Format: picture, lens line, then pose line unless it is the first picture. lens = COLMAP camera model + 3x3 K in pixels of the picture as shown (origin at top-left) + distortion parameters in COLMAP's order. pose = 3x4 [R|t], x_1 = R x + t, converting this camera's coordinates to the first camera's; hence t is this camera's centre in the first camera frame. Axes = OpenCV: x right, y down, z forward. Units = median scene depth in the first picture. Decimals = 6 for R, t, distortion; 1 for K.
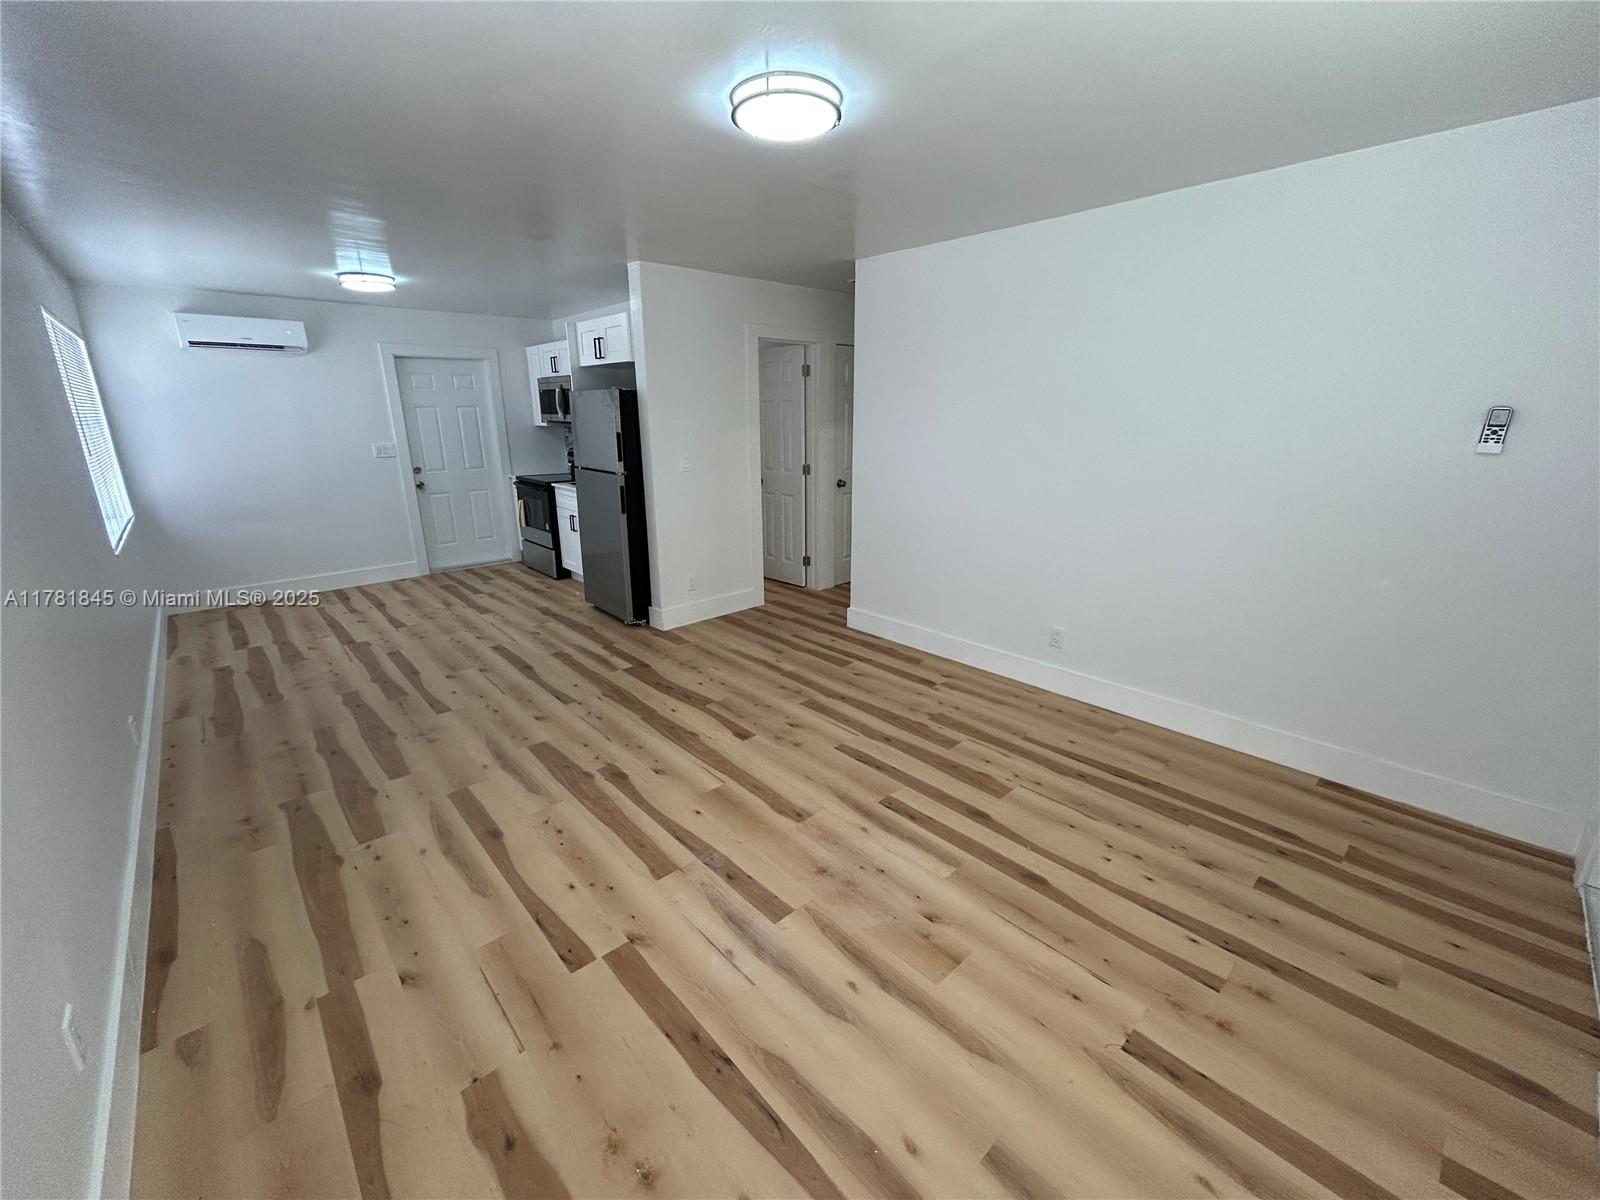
lens RADIAL K [[650.3, 0, 797.9], [0, 650.3, 597.6], [0, 0, 1]] dist [-0.002724, 0.001782]
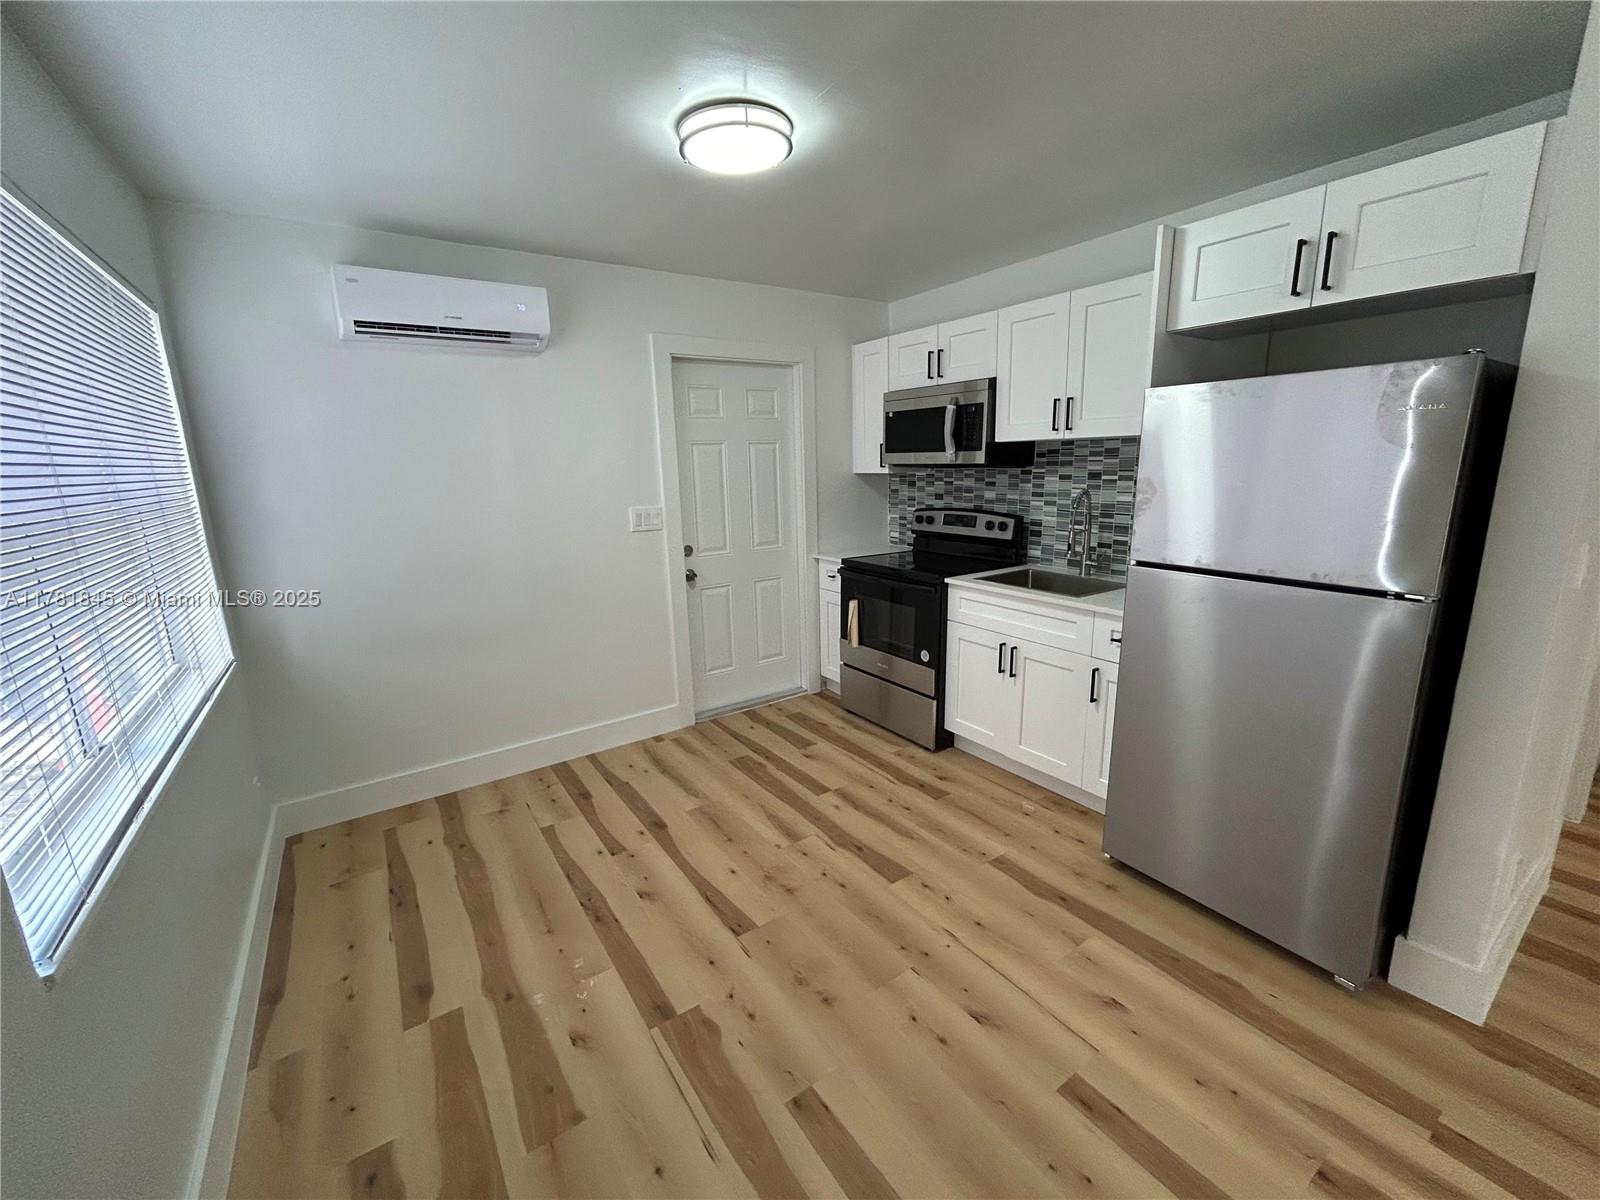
lens RADIAL K [[650.3, 0, 797.9], [0, 650.3, 597.6], [0, 0, 1]] dist [-0.002724, 0.001782]
pose [[0.989387, 0.009089, -0.145020, -0.663254], [-0.018969, 0.997580, -0.066888, -0.192179], [0.144061, 0.068929, 0.987165, 0.722111]]
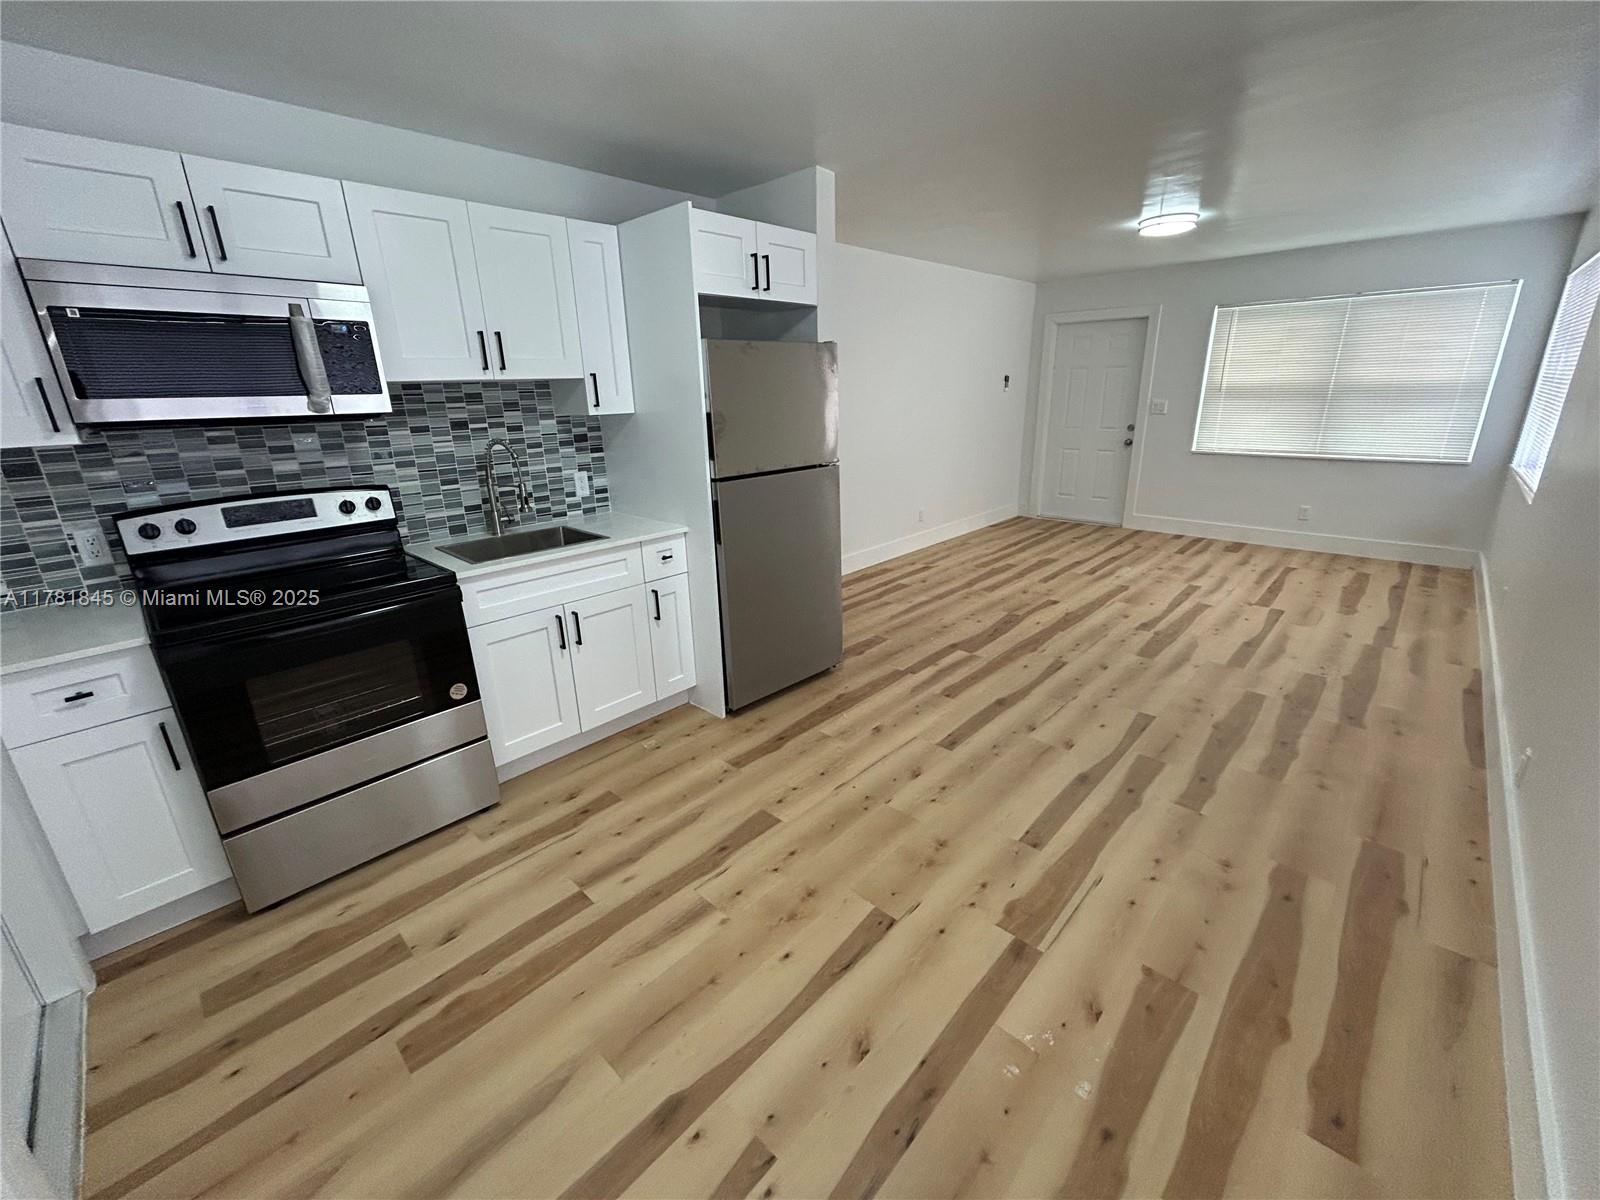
lens RADIAL K [[650.3, 0, 797.9], [0, 650.3, 597.6], [0, 0, 1]] dist [-0.002724, 0.001782]
pose [[-0.065746, -0.302235, 0.950963, -1.190865], [0.303046, 0.901963, 0.307613, -0.344862], [-0.950705, 0.308410, 0.032291, 1.260680]]
